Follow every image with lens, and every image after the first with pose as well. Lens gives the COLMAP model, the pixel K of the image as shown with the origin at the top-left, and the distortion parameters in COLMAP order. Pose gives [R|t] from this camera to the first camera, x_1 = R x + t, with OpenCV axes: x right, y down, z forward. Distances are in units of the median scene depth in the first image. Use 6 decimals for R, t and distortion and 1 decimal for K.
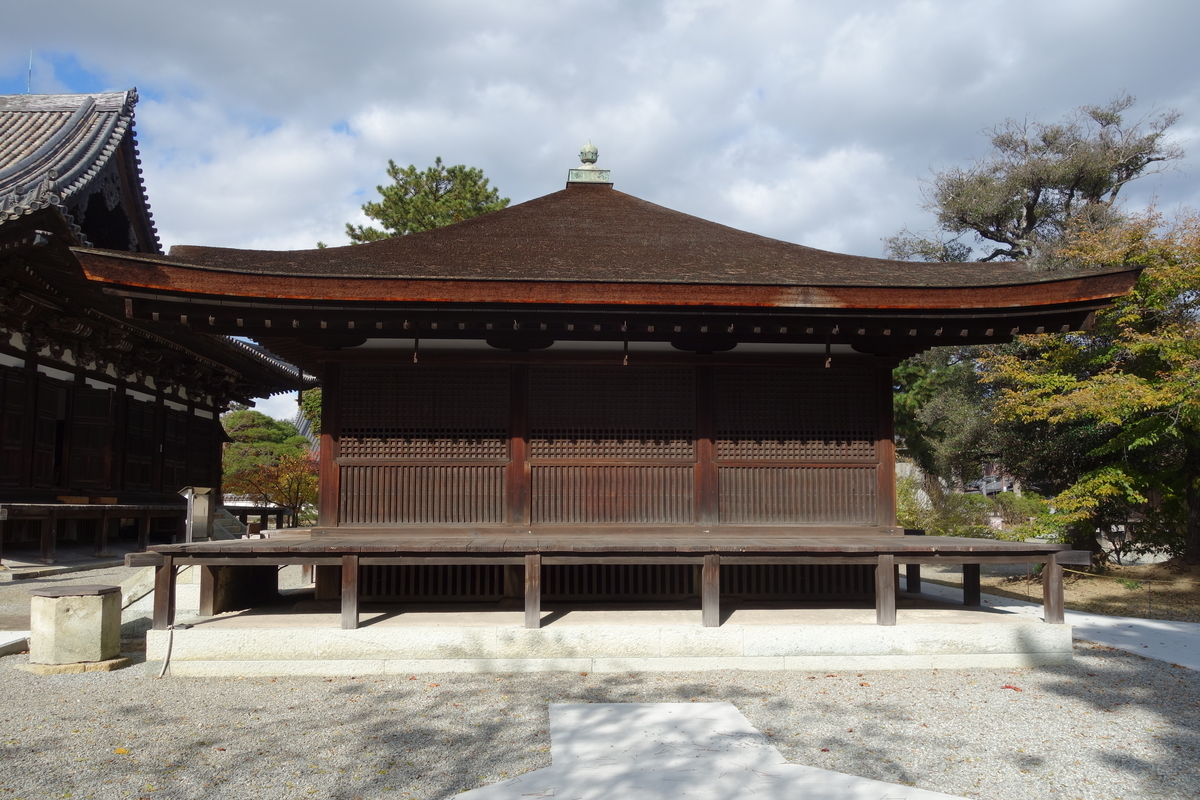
lens RADIAL K [[975.3, 0, 600.0], [0, 975.3, 400.0], [0, 0, 1]] dist [-0.019485, -0.008957]
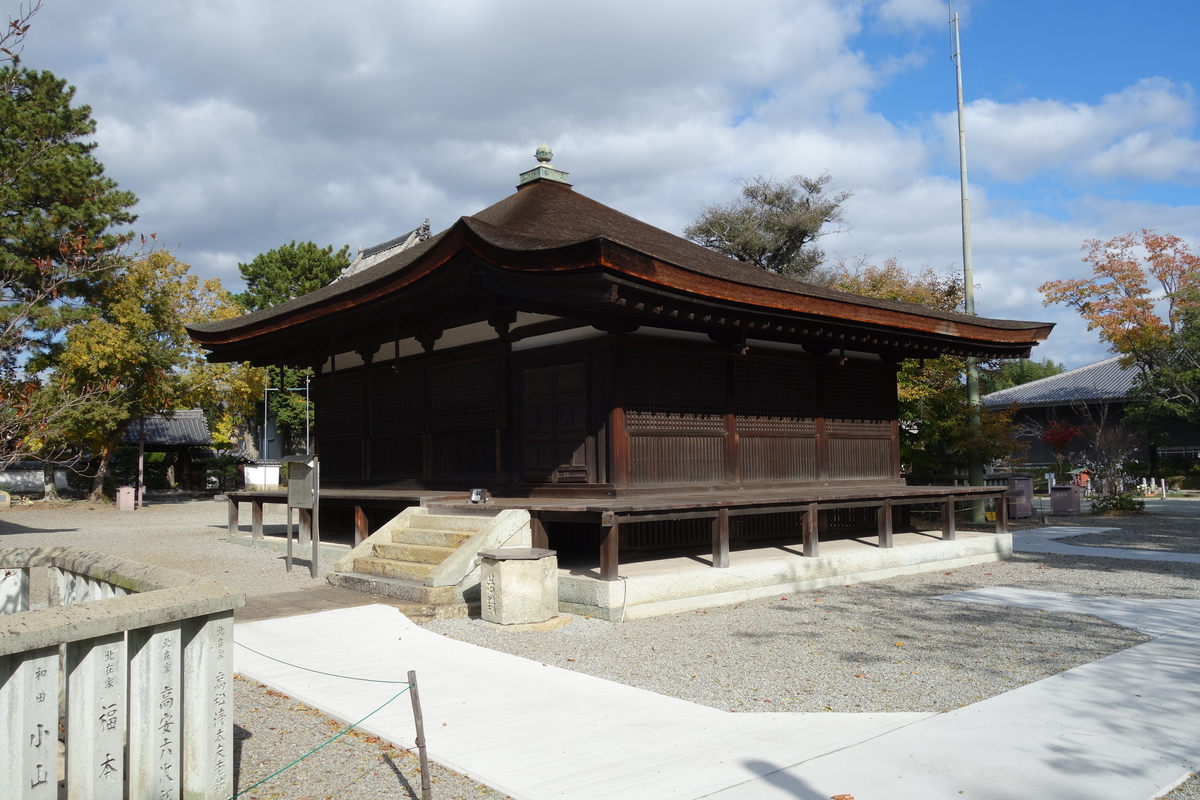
lens RADIAL K [[975.3, 0, 600.0], [0, 975.3, 400.0], [0, 0, 1]] dist [-0.019485, -0.008957]
pose [[0.790464, 0.029920, 0.611777, -0.979234], [-0.053491, 0.998362, 0.020288, 0.004401], [-0.610168, -0.048762, 0.790770, 0.104833]]
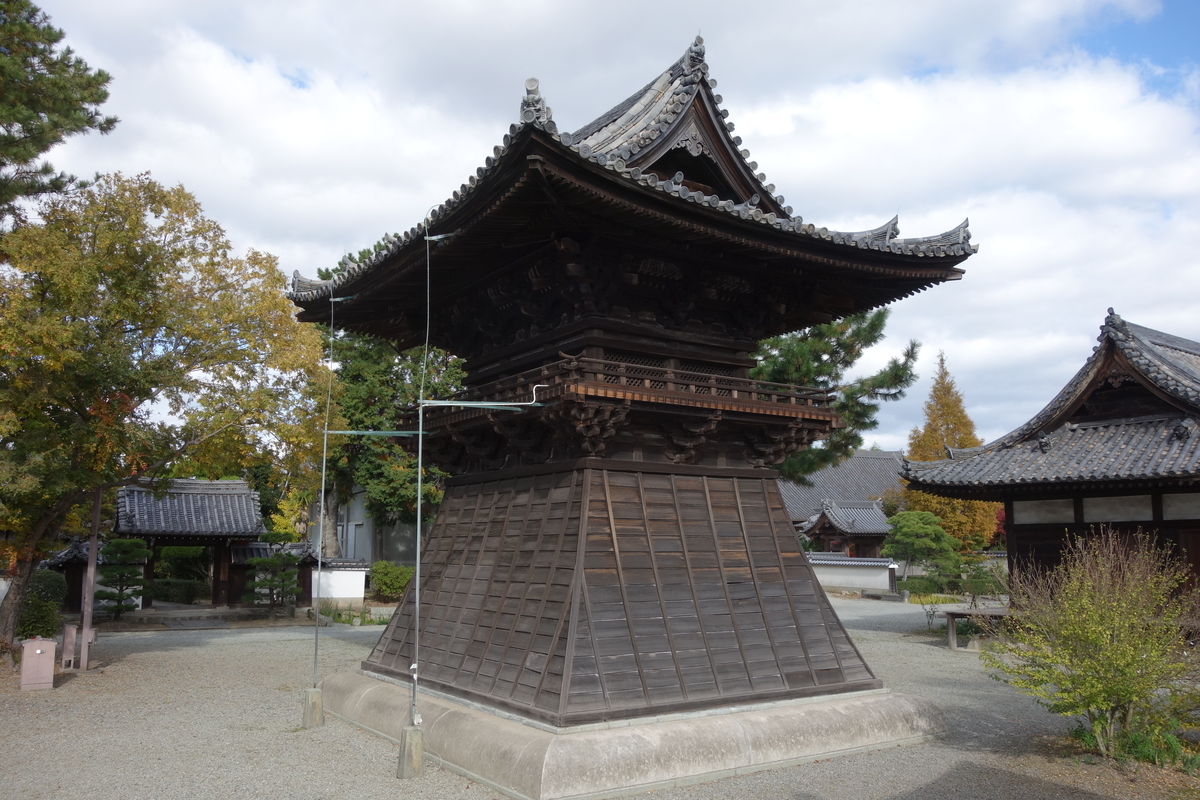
lens RADIAL K [[975.3, 0, 600.0], [0, 975.3, 400.0], [0, 0, 1]] dist [-0.019485, -0.008957]
pose [[0.844859, 0.077652, 0.529324, -0.330992], [-0.058737, 0.996892, -0.052495, 0.094923], [-0.531755, 0.013260, 0.846794, 1.840284]]
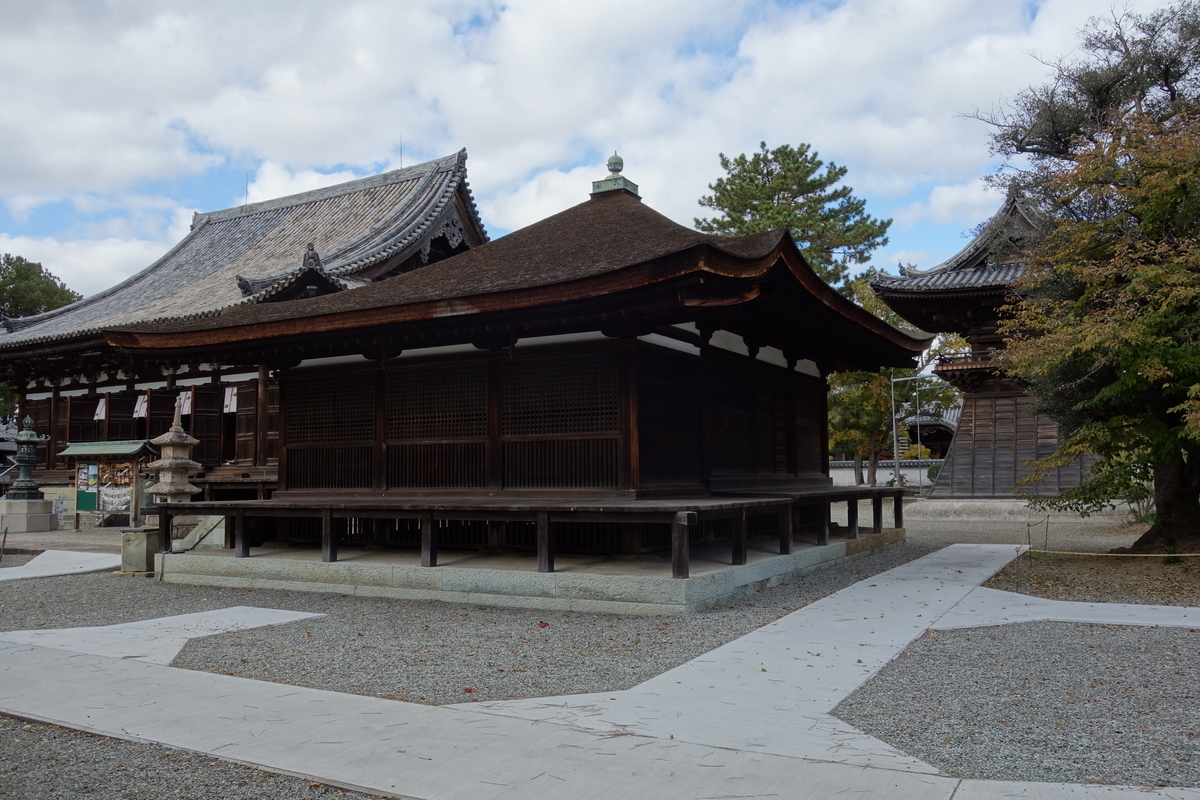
lens RADIAL K [[952.6, 0, 598.8], [0, 952.6, 437.7], [0, 0, 1]] dist [-0.014888, -0.003589]
pose [[0.834869, -0.032356, -0.549497, 0.881330], [0.073533, 0.995879, 0.053081, 0.007706], [0.545515, -0.084722, 0.833808, 0.062738]]
